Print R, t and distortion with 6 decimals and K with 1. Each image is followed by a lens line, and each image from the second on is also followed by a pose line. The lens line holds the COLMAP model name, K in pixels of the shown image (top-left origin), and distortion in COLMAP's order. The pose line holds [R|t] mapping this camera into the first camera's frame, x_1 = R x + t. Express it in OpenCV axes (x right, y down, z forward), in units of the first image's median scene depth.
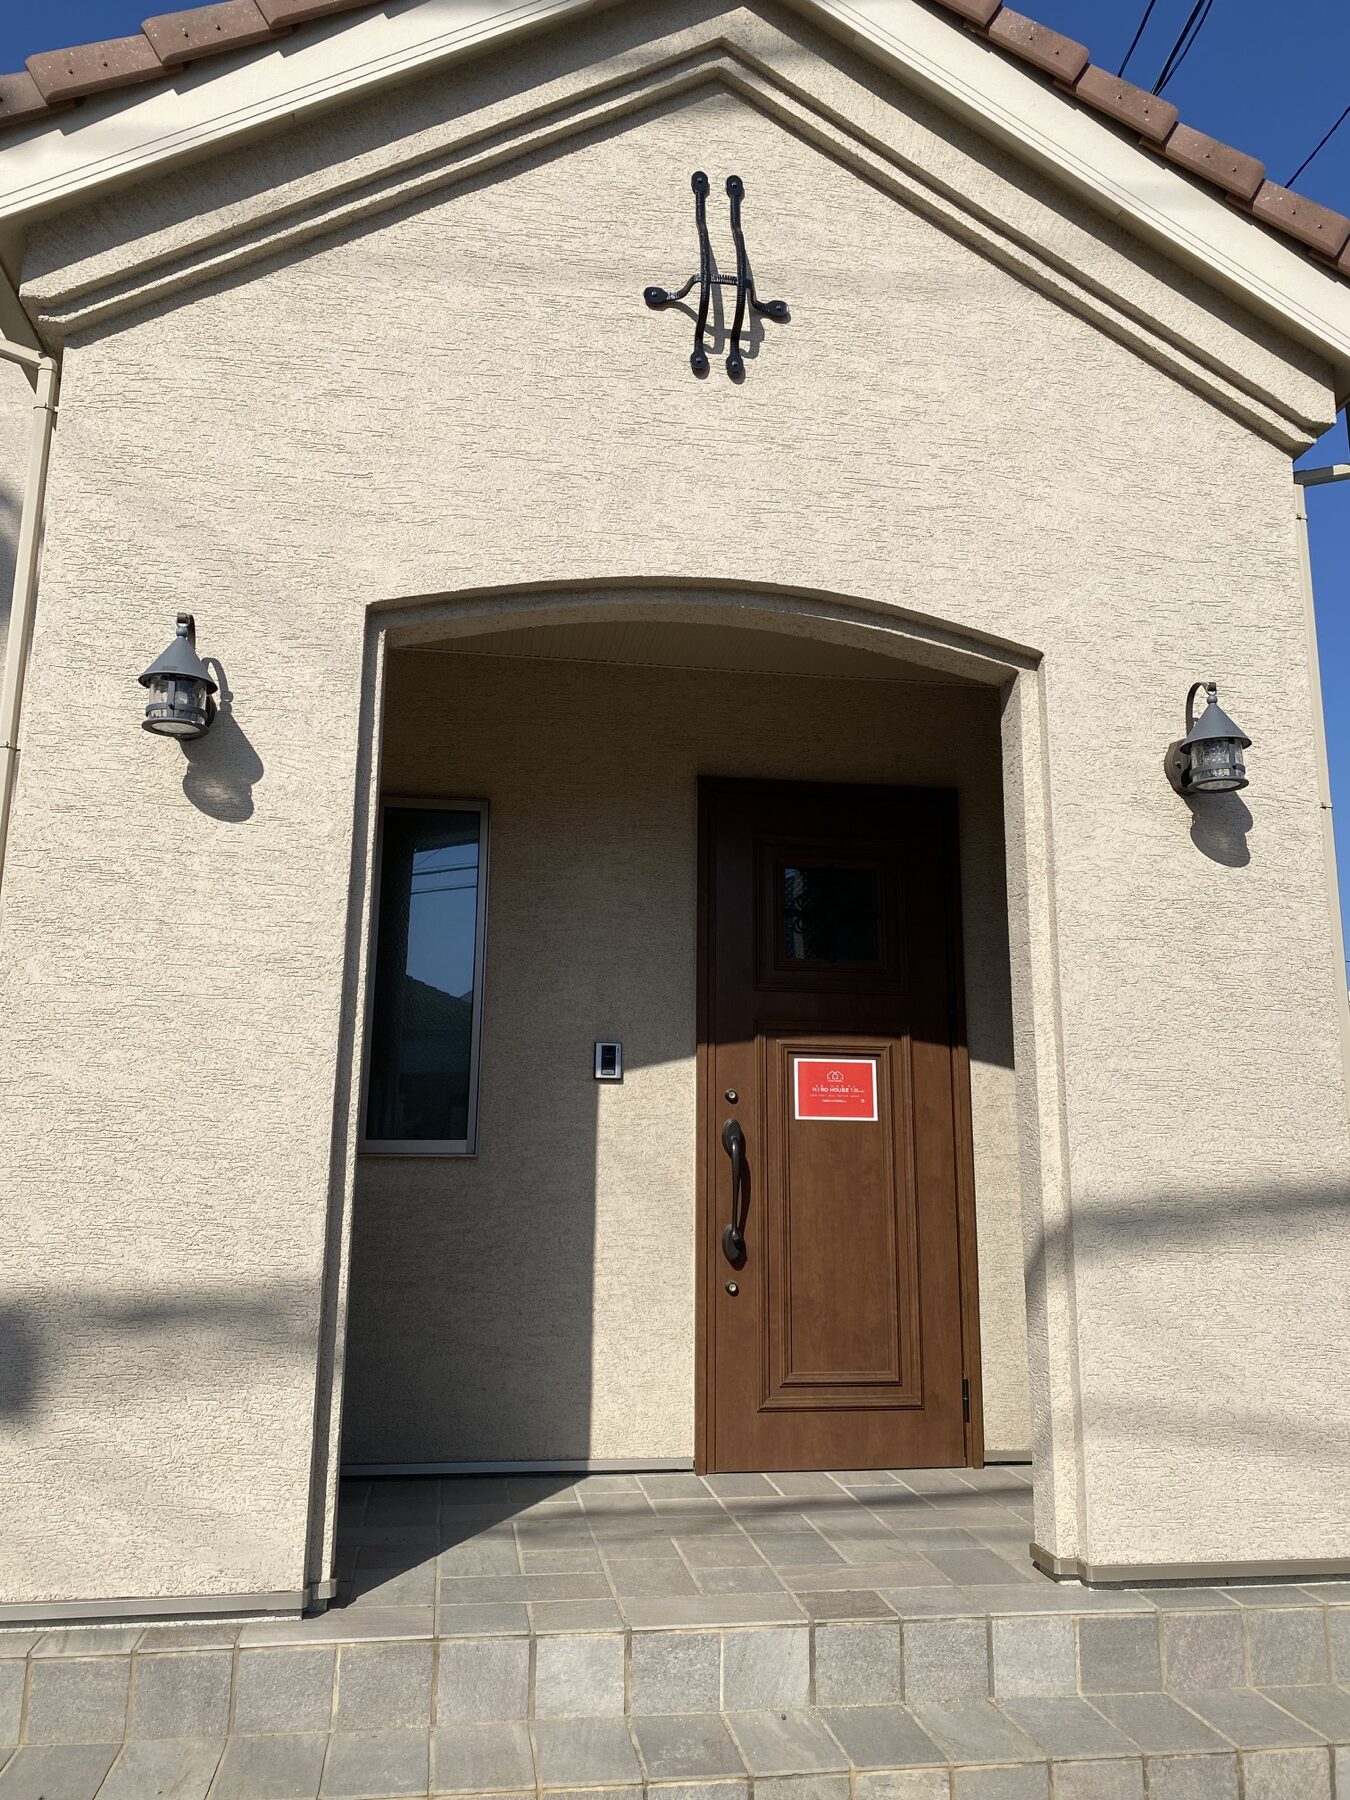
lens RADIAL K [[1371.6, 0, 673.4], [0, 1371.6, 899.7], [0, 0, 1]] dist [0.005234, 0.000490]
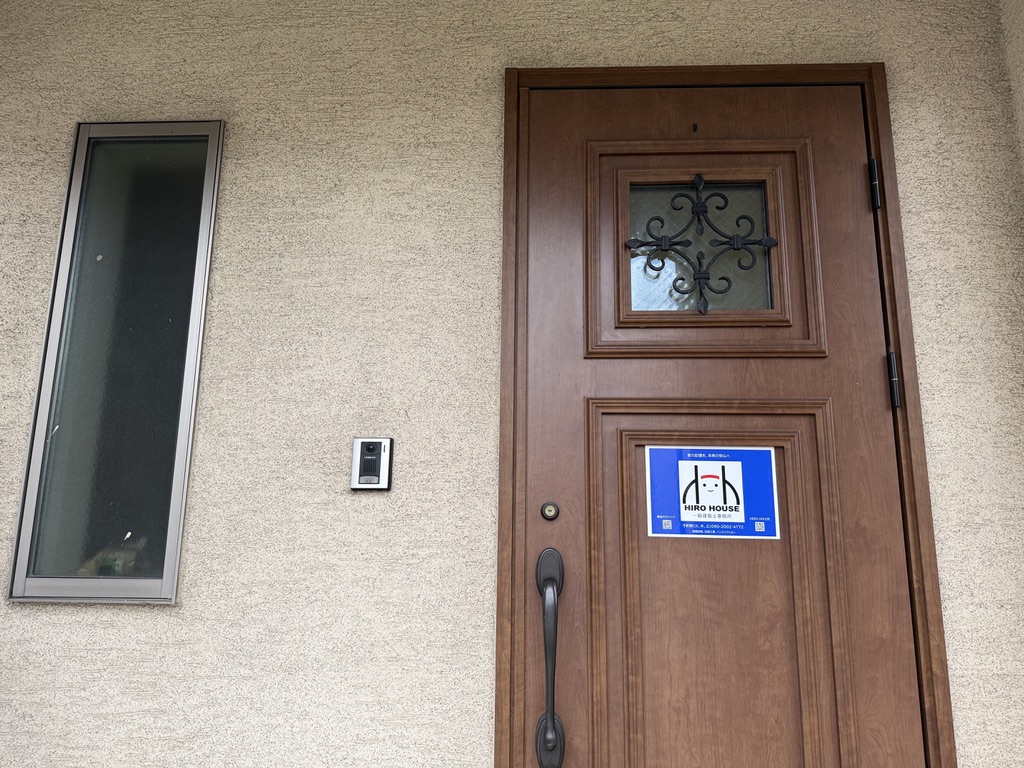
lens RADIAL K [[722.5, 0, 513.1], [0, 722.5, 383.9], [0, 0, 1]] dist [0.005881, -0.003709]
pose [[0.974109, -0.038150, -0.222835, 0.106077], [0.040234, 0.999179, 0.004821, 0.077106], [0.222468, -0.013662, 0.974844, 0.652030]]
